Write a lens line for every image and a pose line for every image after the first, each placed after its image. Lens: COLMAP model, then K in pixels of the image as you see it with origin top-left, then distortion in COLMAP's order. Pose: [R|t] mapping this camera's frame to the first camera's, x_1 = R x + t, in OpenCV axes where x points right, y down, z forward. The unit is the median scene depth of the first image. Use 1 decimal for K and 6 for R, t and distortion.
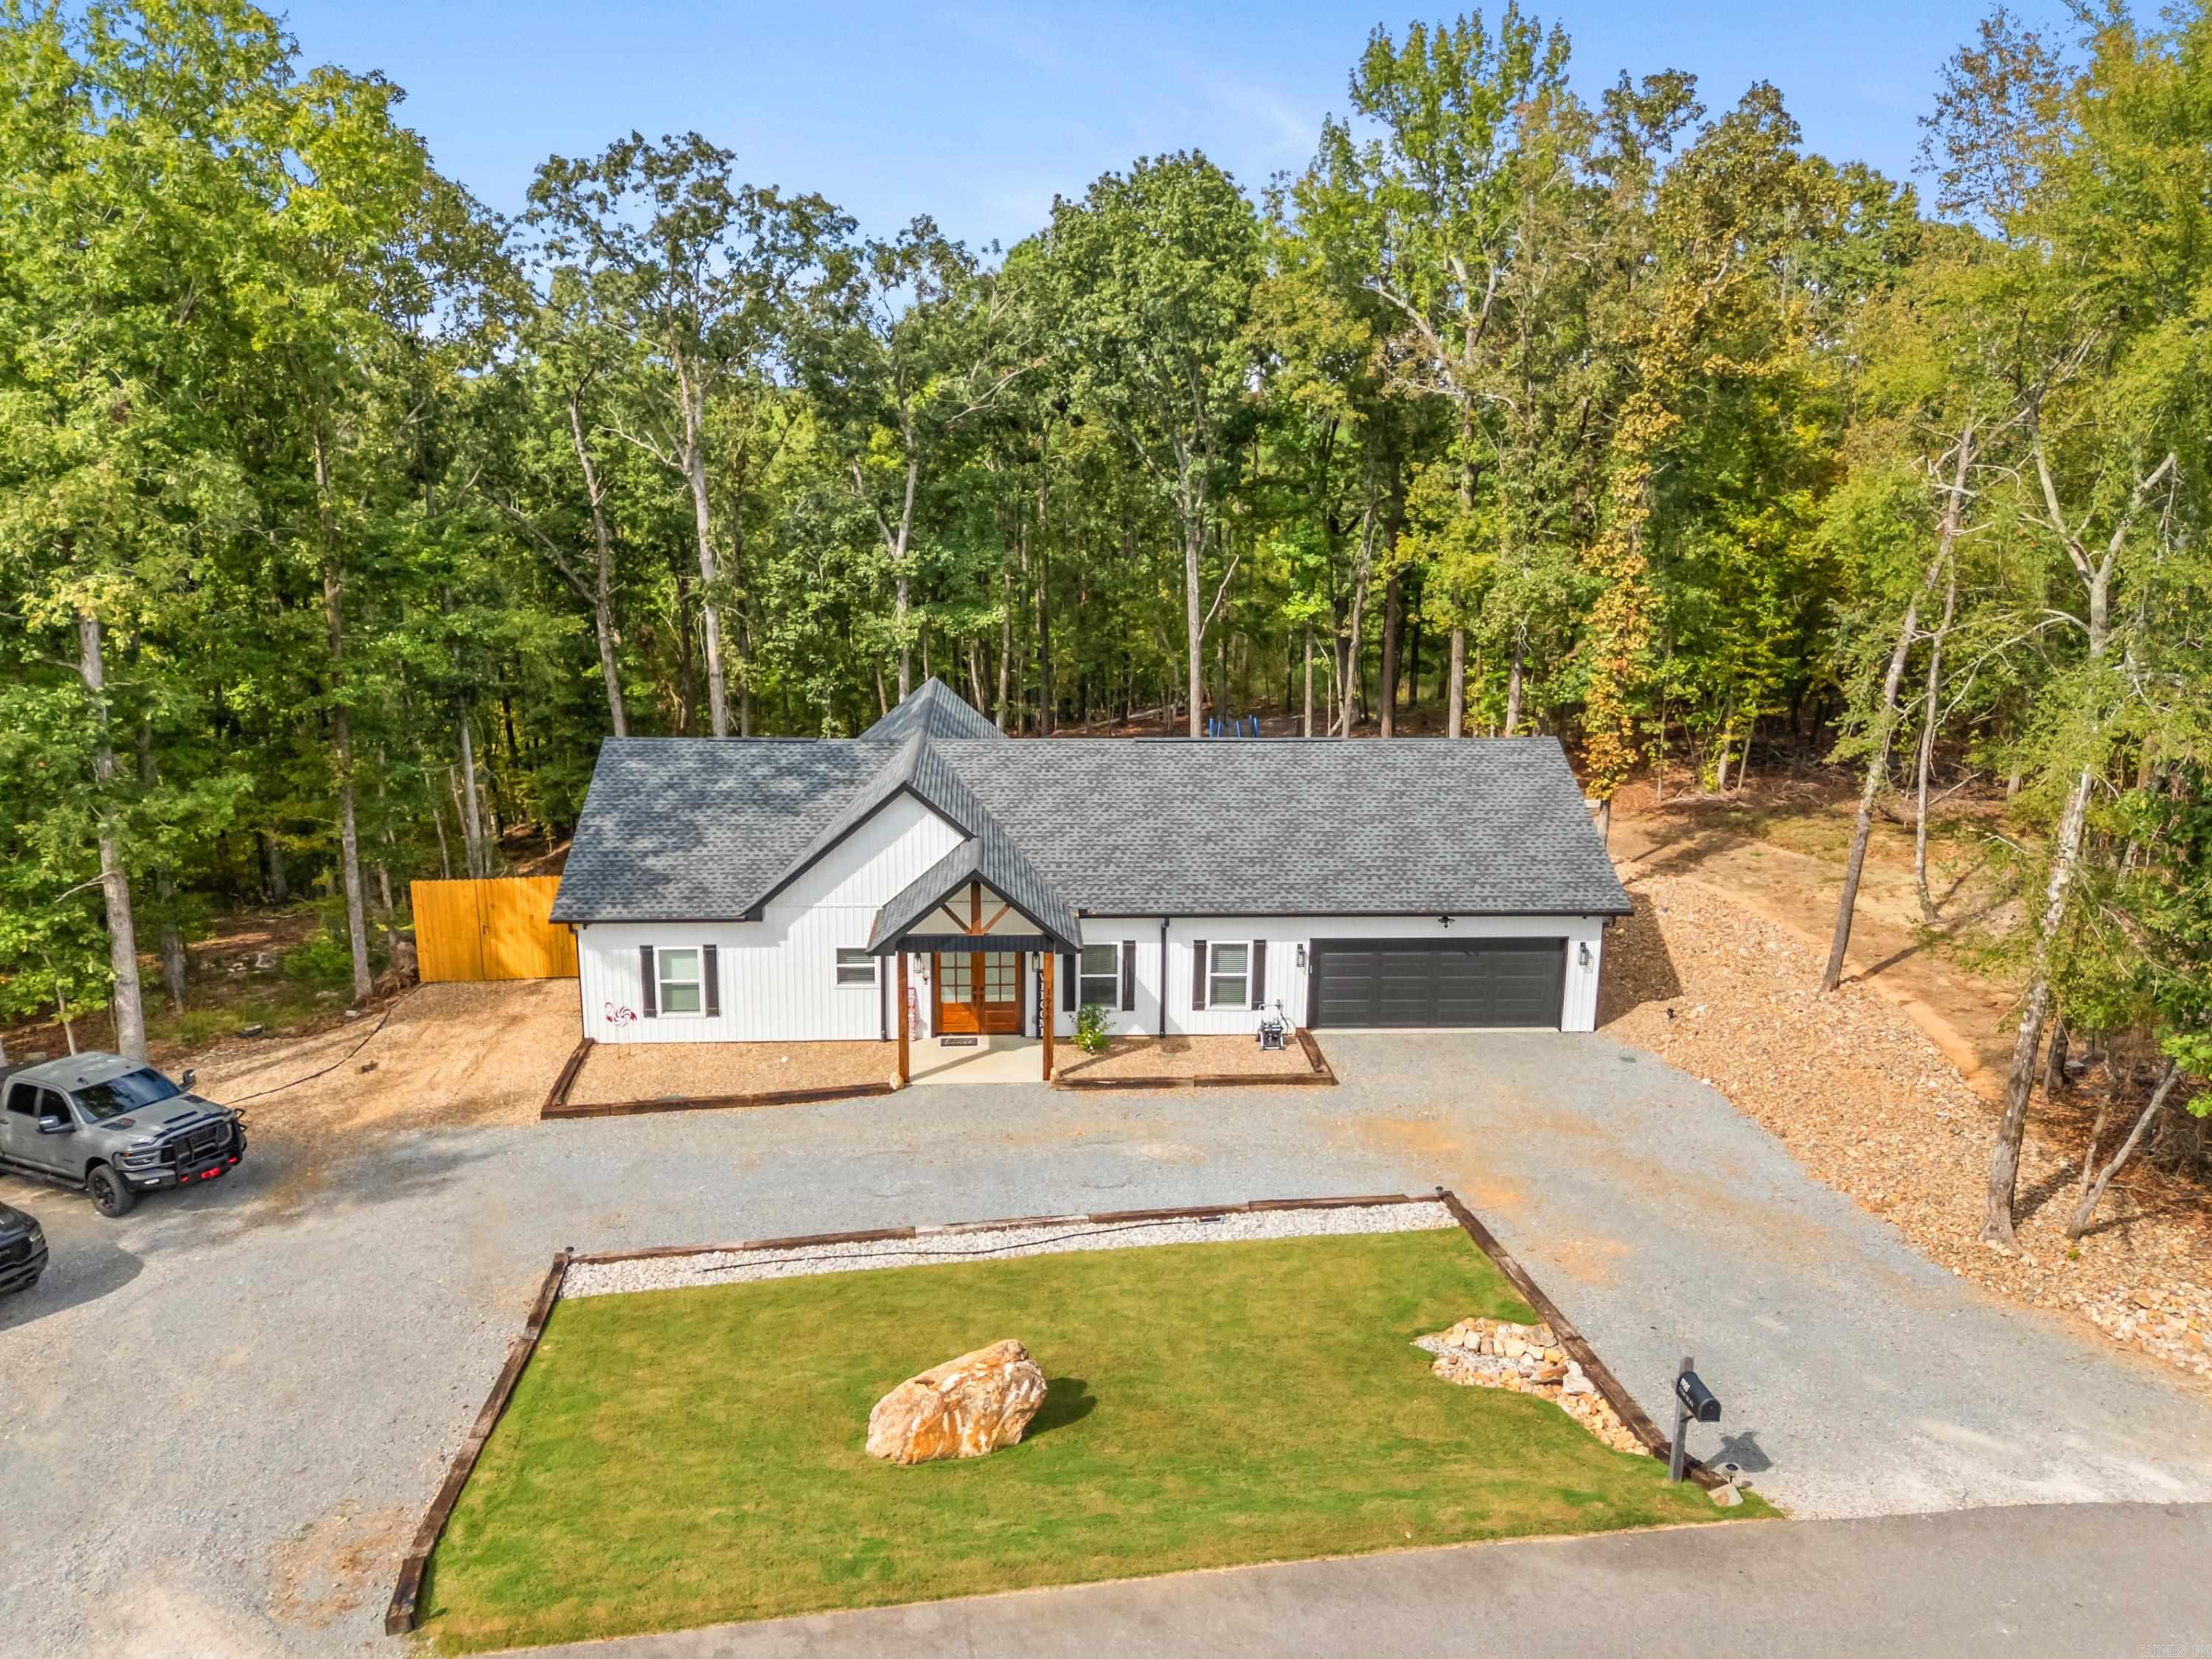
lens RADIAL K [[1616.7, 0, 1106.0], [0, 1616.7, 829.5], [0, 0, 1]] dist [0.093298, -0.106297]
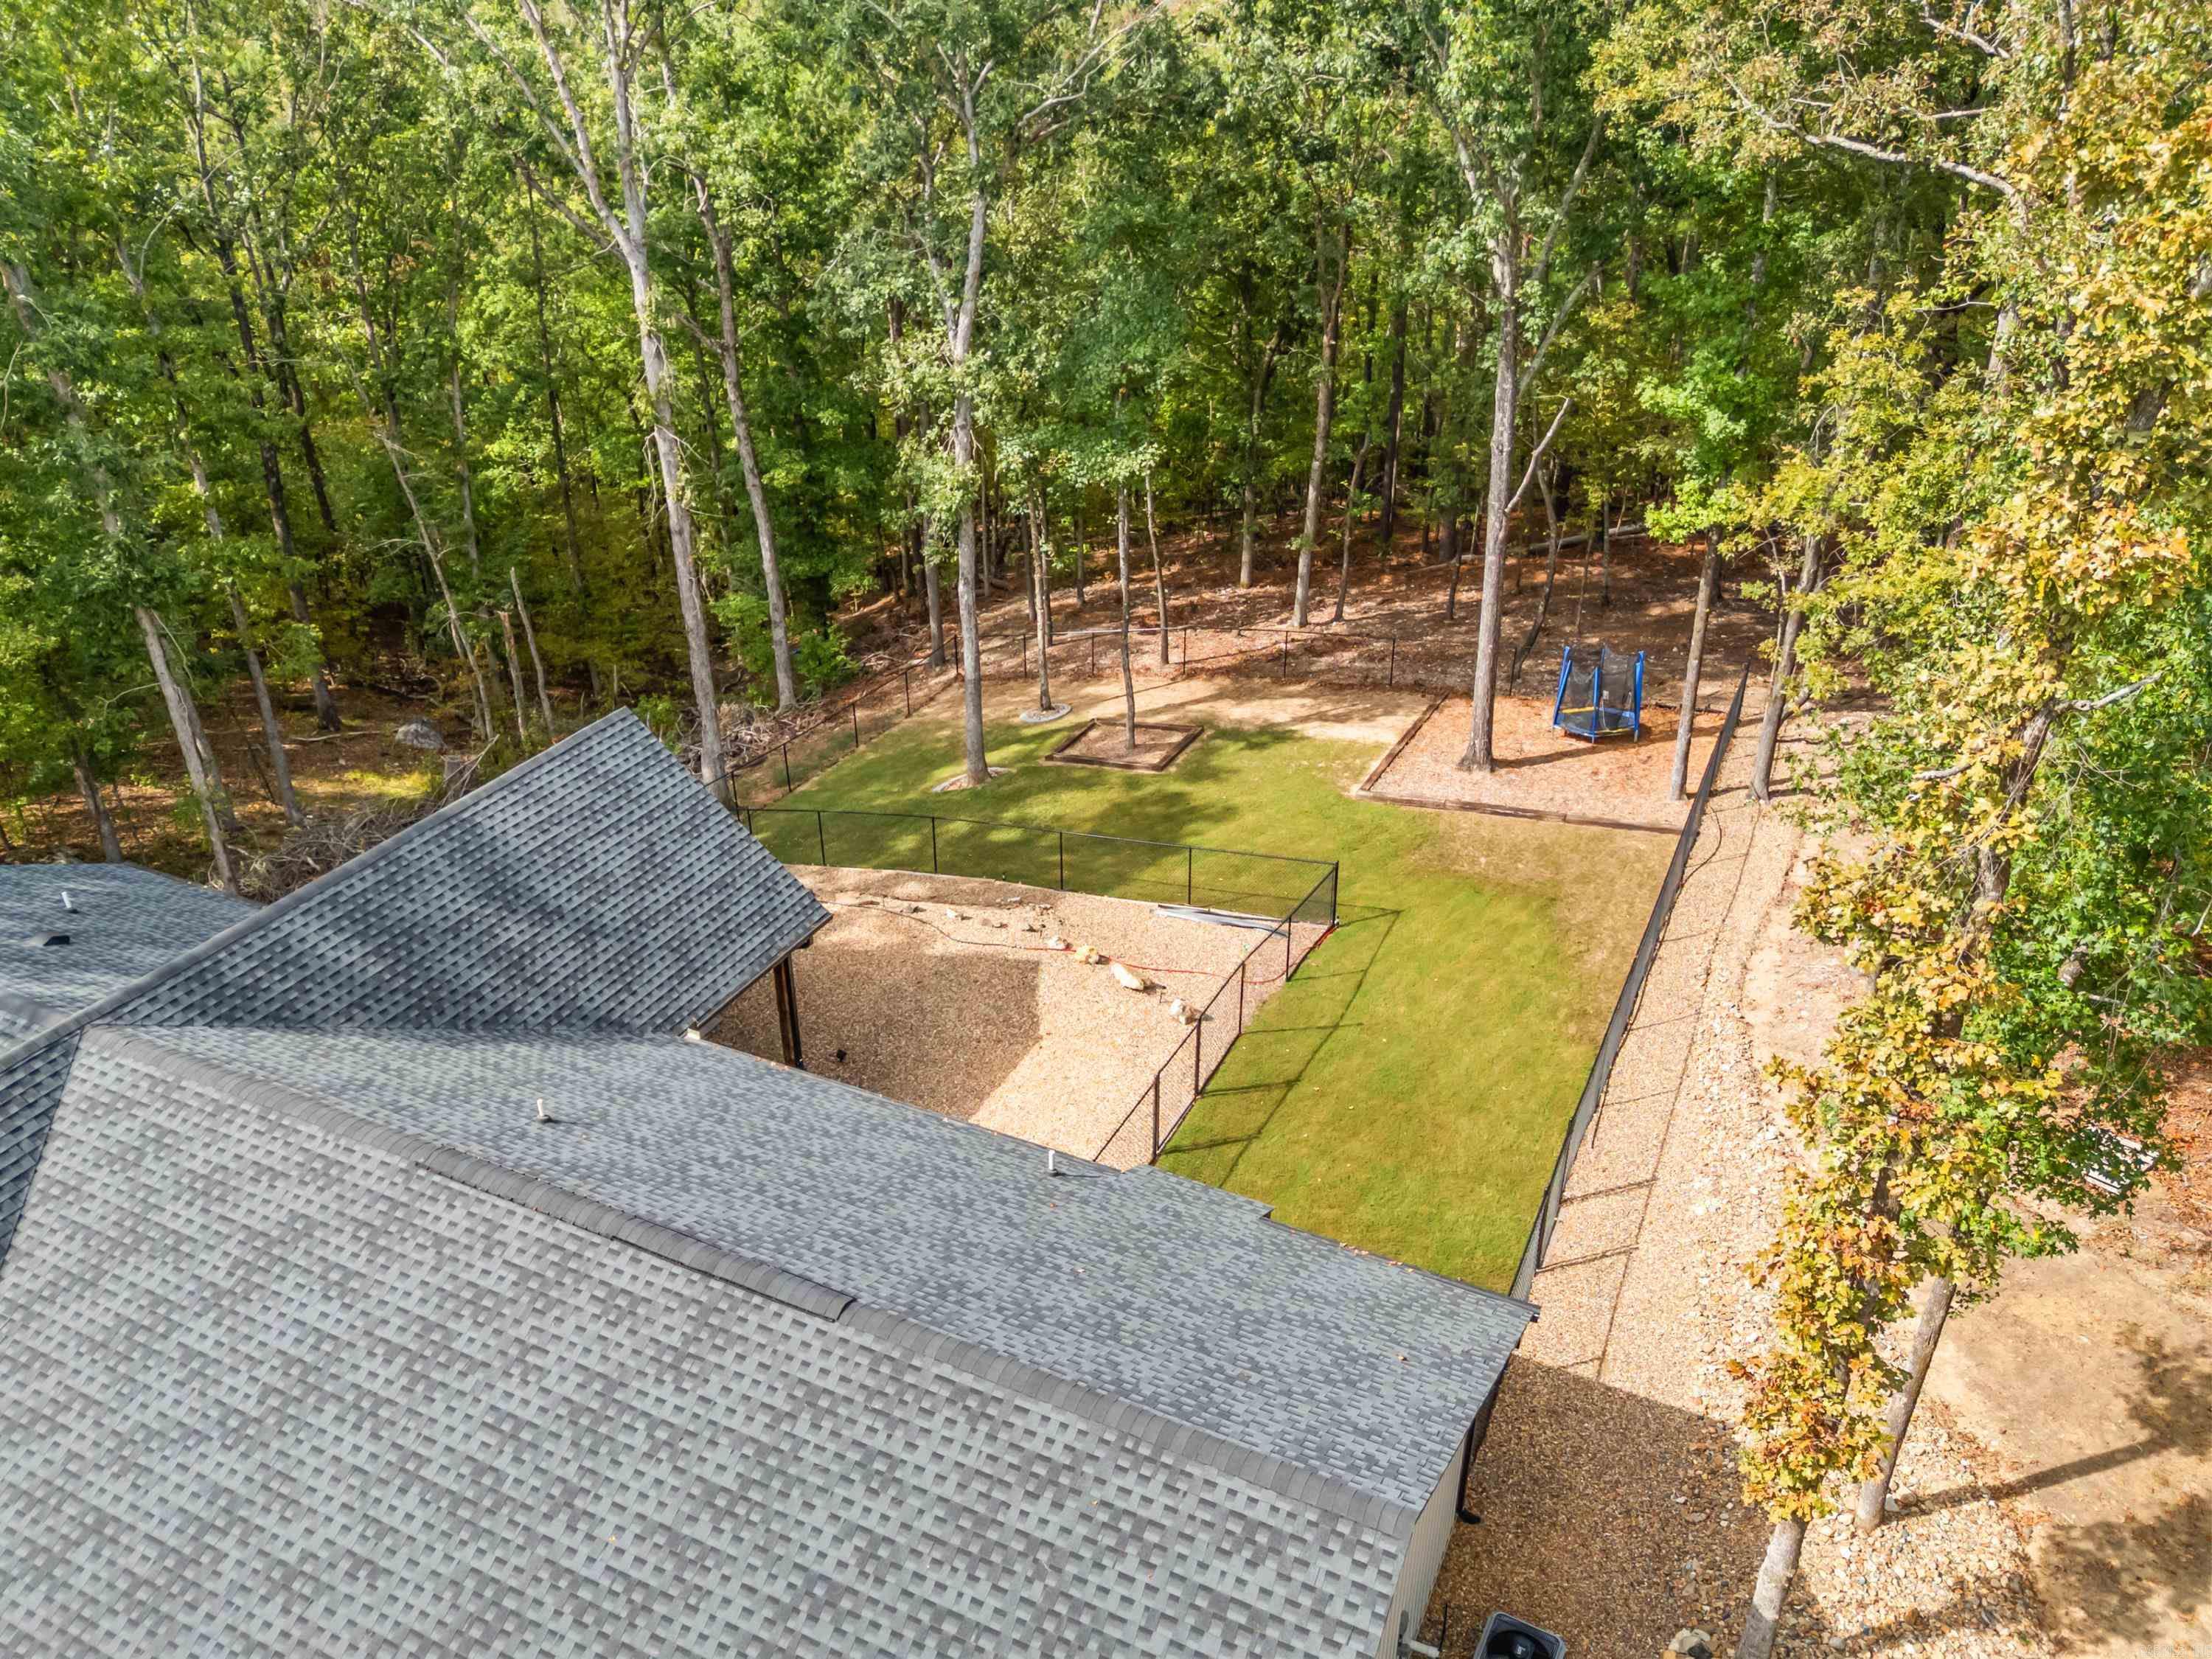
lens RADIAL K [[1616.7, 0, 1106.0], [0, 1616.7, 829.5], [0, 0, 1]] dist [0.093298, -0.106297]
pose [[0.871172, 0.221427, -0.438211, 0.385299], [-0.101188, 0.954340, 0.281062, -0.310097], [0.480437, -0.200512, 0.853801, 0.843956]]
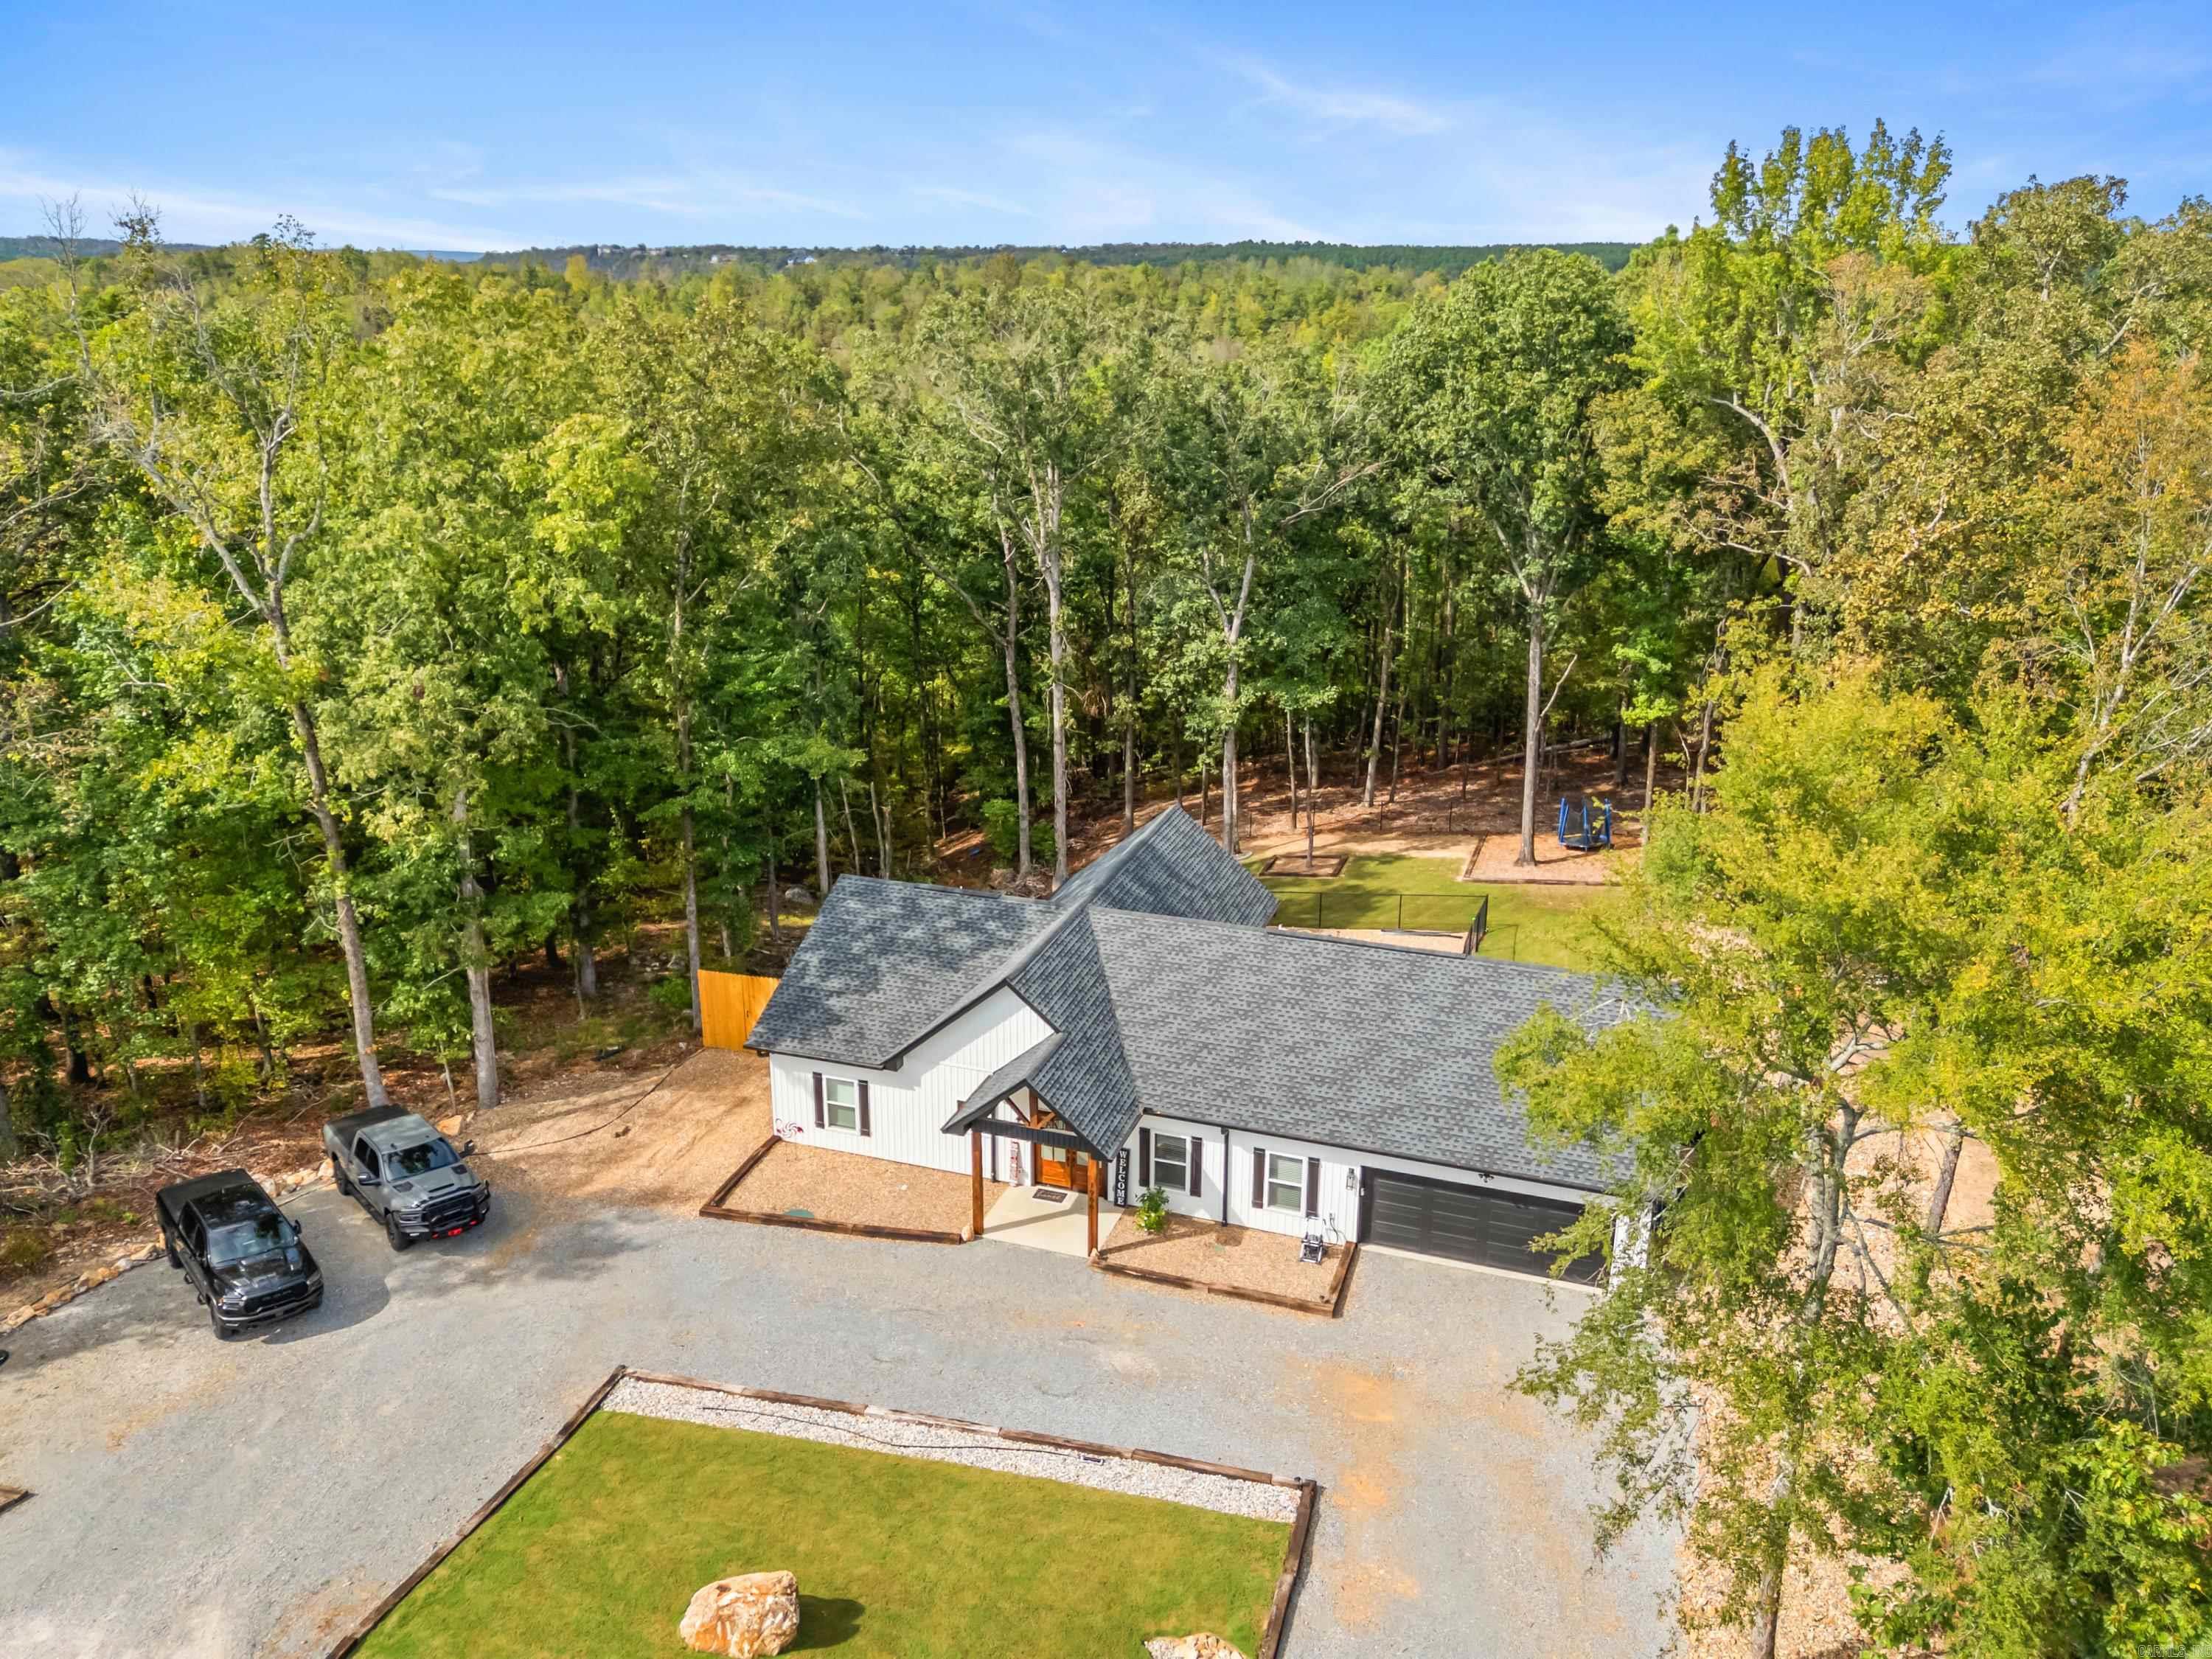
lens RADIAL K [[1616.7, 0, 1106.0], [0, 1616.7, 829.5], [0, 0, 1]] dist [0.093298, -0.106297]
pose [[0.925185, 0.114174, -0.361936, 0.342578], [-0.084614, 0.991725, 0.096553, -0.247897], [0.369965, -0.058704, 0.927189, -0.046874]]
